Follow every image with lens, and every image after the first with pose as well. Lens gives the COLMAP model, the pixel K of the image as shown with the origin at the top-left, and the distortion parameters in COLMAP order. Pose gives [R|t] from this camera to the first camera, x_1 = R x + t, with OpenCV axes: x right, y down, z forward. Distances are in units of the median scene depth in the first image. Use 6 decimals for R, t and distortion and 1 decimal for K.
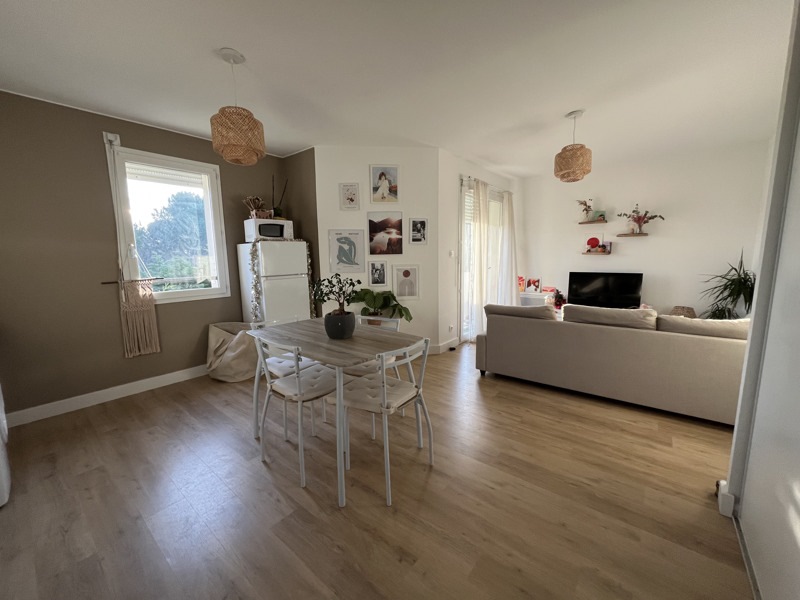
lens RADIAL K [[318.8, 0, 401.4], [0, 318.8, 297.2], [0, 0, 1]] dist [-0.008849, 0.000116]
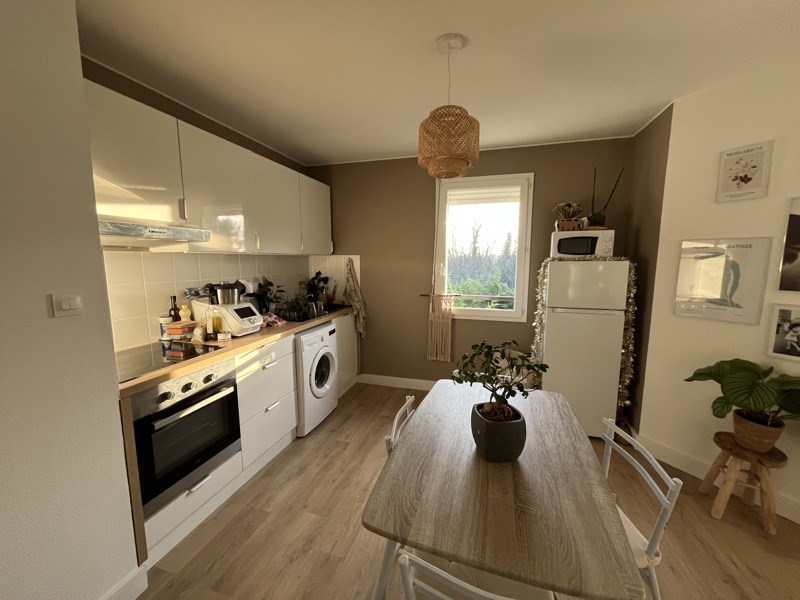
lens RADIAL K [[318.8, 0, 399.6], [0, 318.8, 301.6], [0, 0, 1]] dist [-0.008849, 0.000116]
pose [[0.381564, 0.133158, -0.914701, 0.126199], [-0.134137, 0.987071, 0.087739, -0.093929], [0.914558, 0.089217, 0.394492, 0.354004]]
